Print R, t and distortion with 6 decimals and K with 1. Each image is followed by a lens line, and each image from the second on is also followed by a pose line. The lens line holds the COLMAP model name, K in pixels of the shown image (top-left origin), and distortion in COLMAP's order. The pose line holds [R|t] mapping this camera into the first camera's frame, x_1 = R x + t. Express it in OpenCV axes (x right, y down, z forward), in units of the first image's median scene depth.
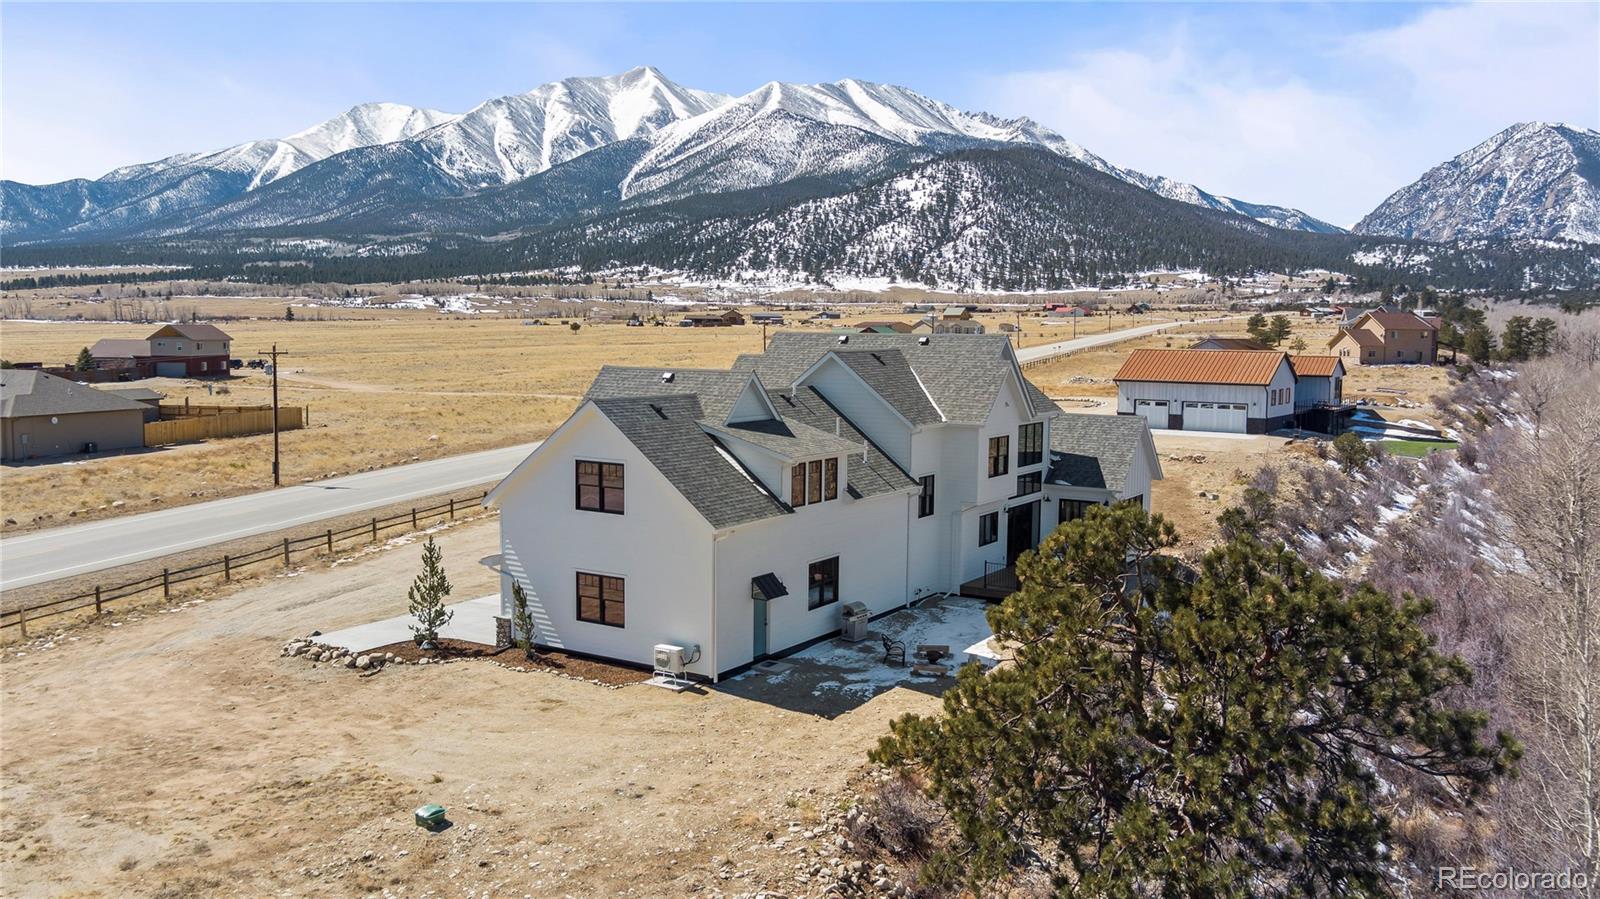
lens RADIAL K [[1300.3, 0, 800.0], [0, 1300.3, 449.5], [0, 0, 1]] dist [-0.047616, 0.003341]
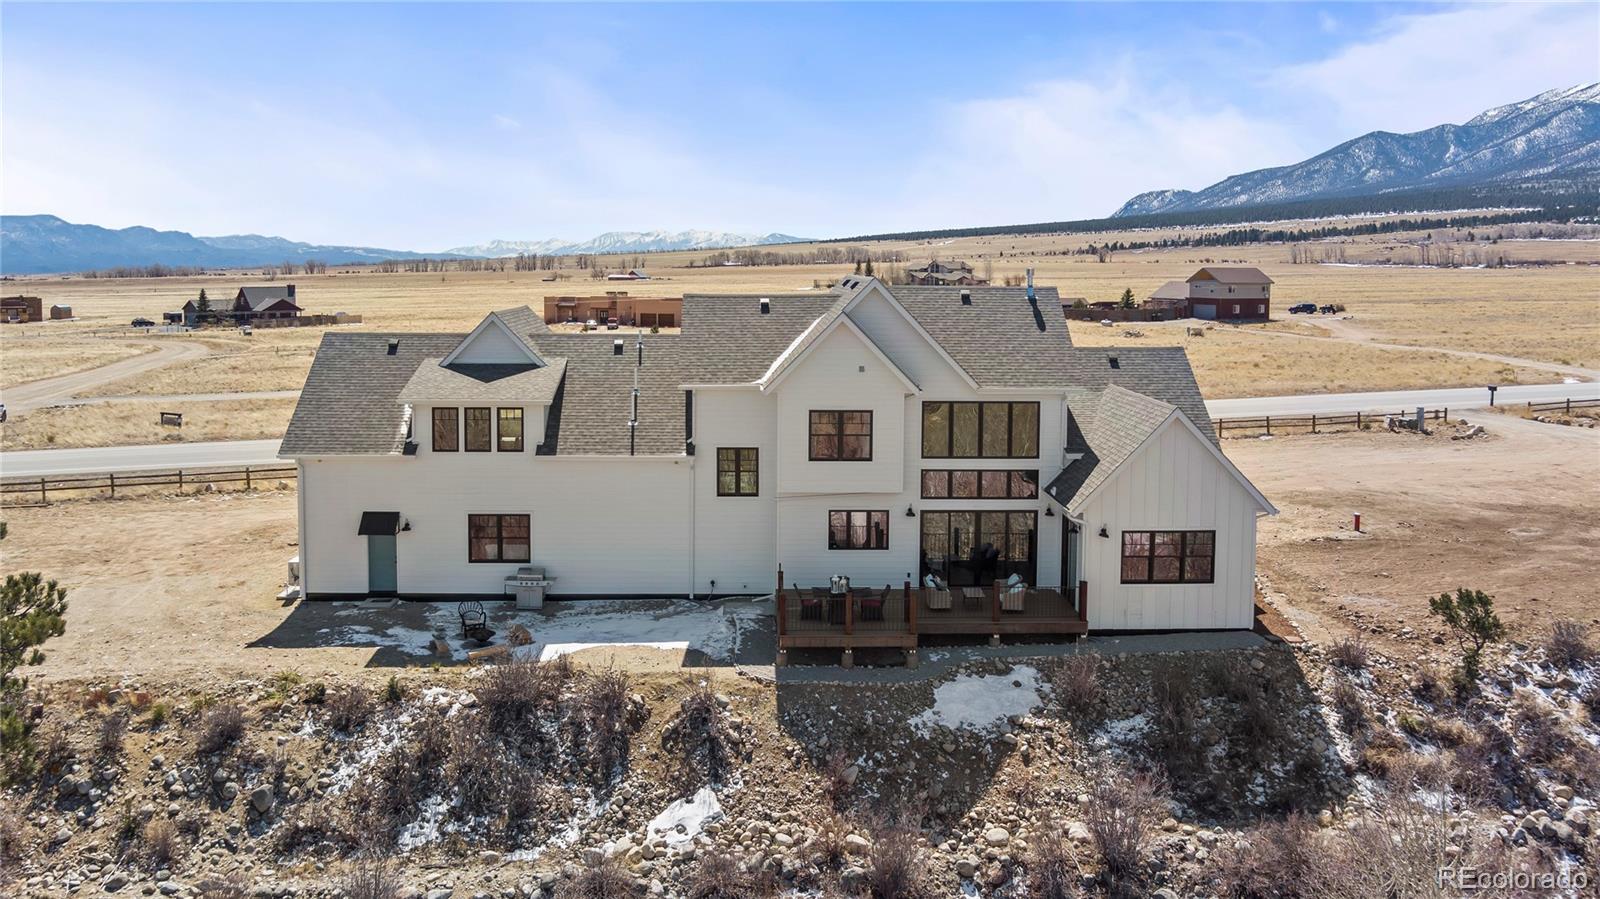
lens RADIAL K [[1316.2, 0, 776.7], [0, 1316.2, 347.2], [0, 0, 1]] dist [-0.028803, -0.009830]
pose [[0.555487, 0.048447, -0.830112, 0.777086], [-0.079312, 0.996837, 0.005104, -0.048044], [0.827734, 0.063003, 0.557573, 0.531203]]
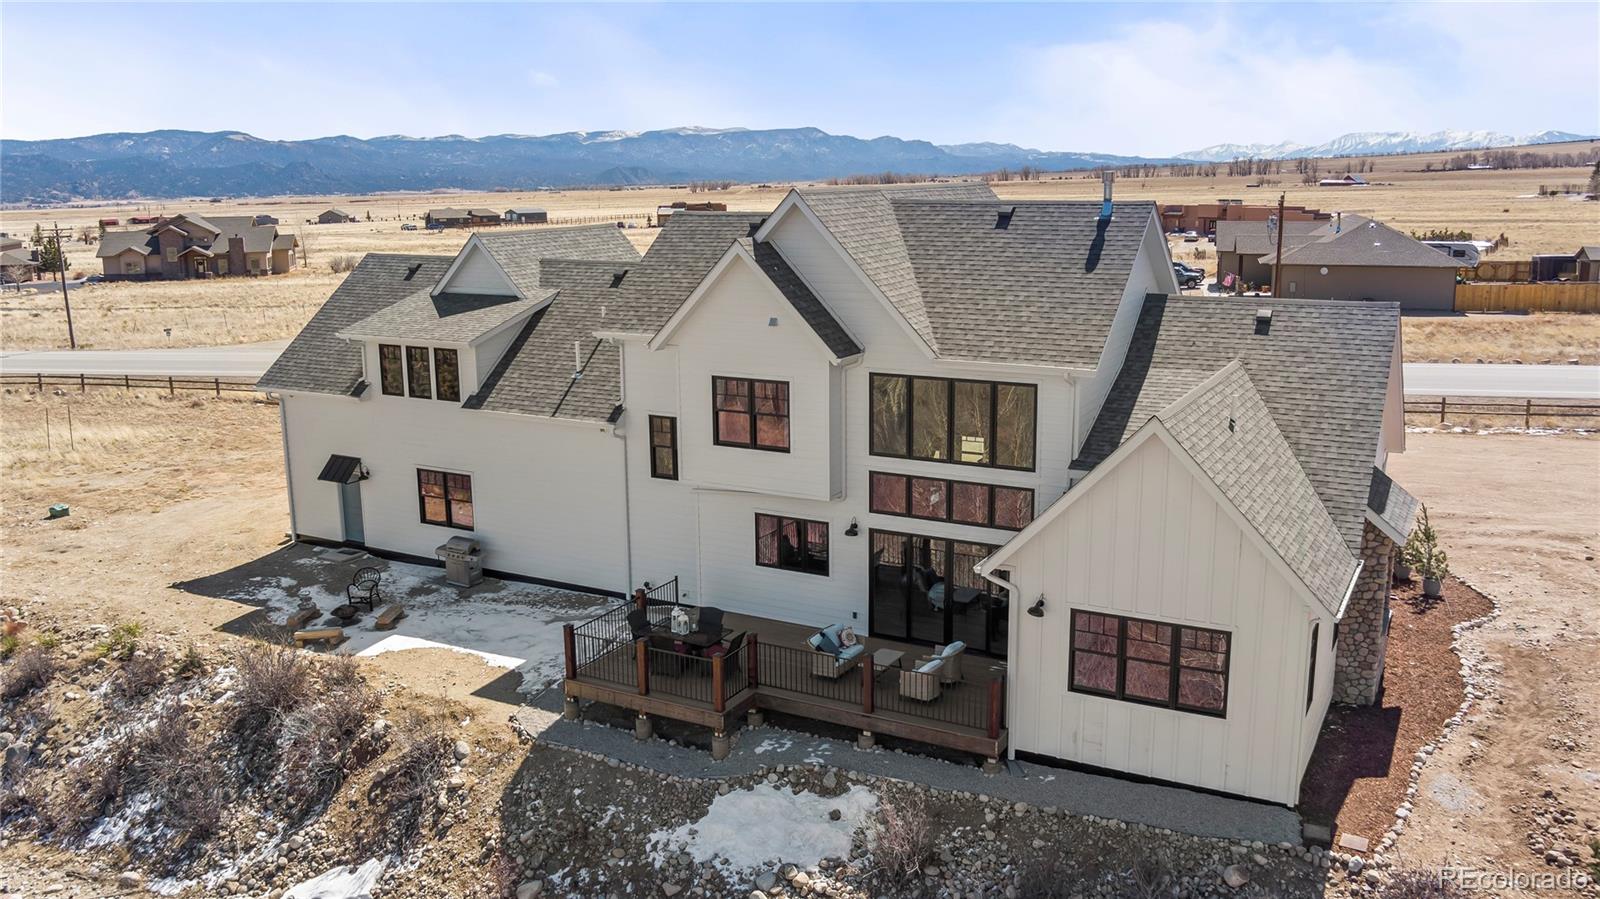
lens RADIAL K [[1300.3, 0, 800.0], [0, 1300.3, 449.5], [0, 0, 1]] dist [-0.047616, 0.003341]
pose [[0.059250, 0.202928, -0.977399, 0.695785], [-0.083673, 0.976684, 0.197707, -0.090950], [0.994730, 0.070067, 0.074848, 0.982943]]
